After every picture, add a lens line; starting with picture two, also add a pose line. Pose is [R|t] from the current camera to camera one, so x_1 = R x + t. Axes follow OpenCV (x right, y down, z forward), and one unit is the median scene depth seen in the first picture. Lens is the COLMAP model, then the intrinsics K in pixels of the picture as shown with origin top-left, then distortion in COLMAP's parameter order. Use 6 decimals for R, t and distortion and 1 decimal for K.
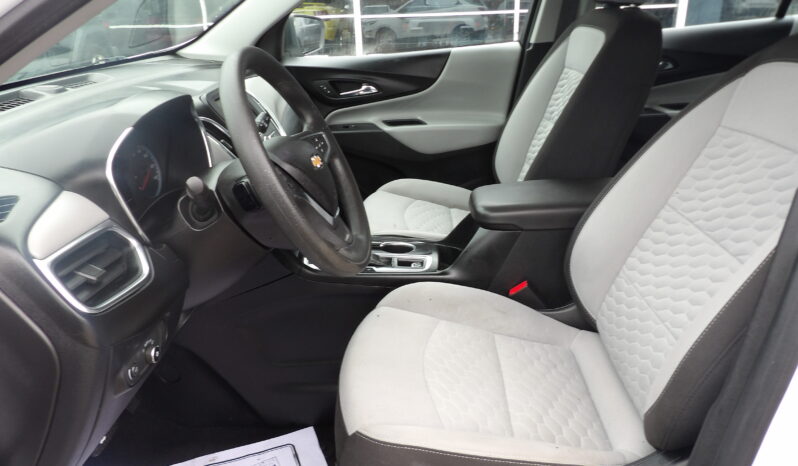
lens RADIAL K [[548.7, 0, 399.0], [0, 548.7, 233.0], [0, 0, 1]] dist [-0.045619, -0.000385]
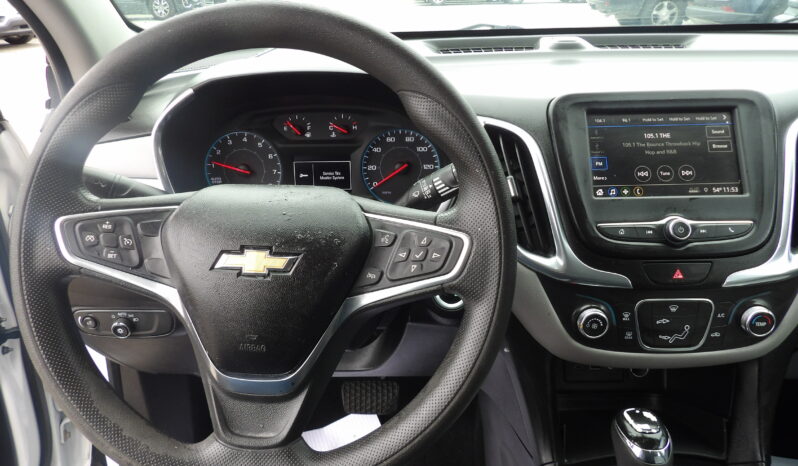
lens RADIAL K [[568.0, 0, 399.0], [0, 568.0, 233.0], [0, 0, 1]] dist [-0.075211, 0.094664]
pose [[0.007675, 0.450463, -0.892762, 0.177131], [-0.372459, 0.829835, 0.415510, -0.262169], [0.928017, 0.329328, 0.174148, 0.669520]]
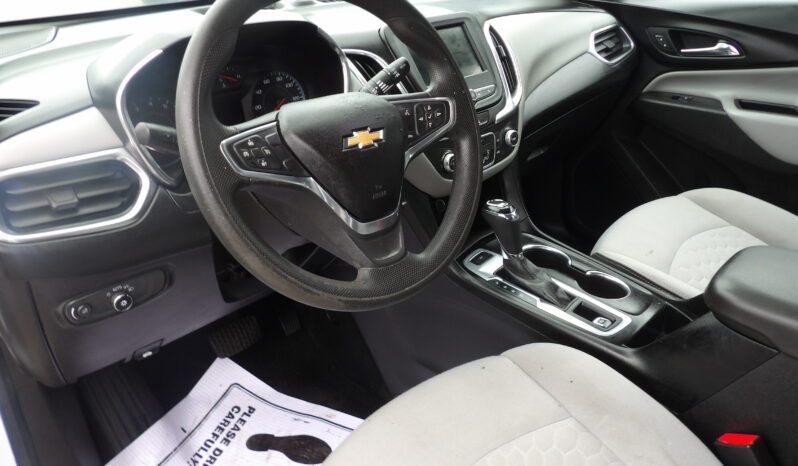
lens RADIAL K [[568.0, 0, 399.0], [0, 568.0, 233.0], [0, 0, 1]] dist [-0.075211, 0.094664]
pose [[0.717767, 0.338222, -0.608618, 0.234324], [-0.273787, 0.940782, 0.199924, -0.113112], [0.640196, 0.023132, 0.767863, 0.312042]]
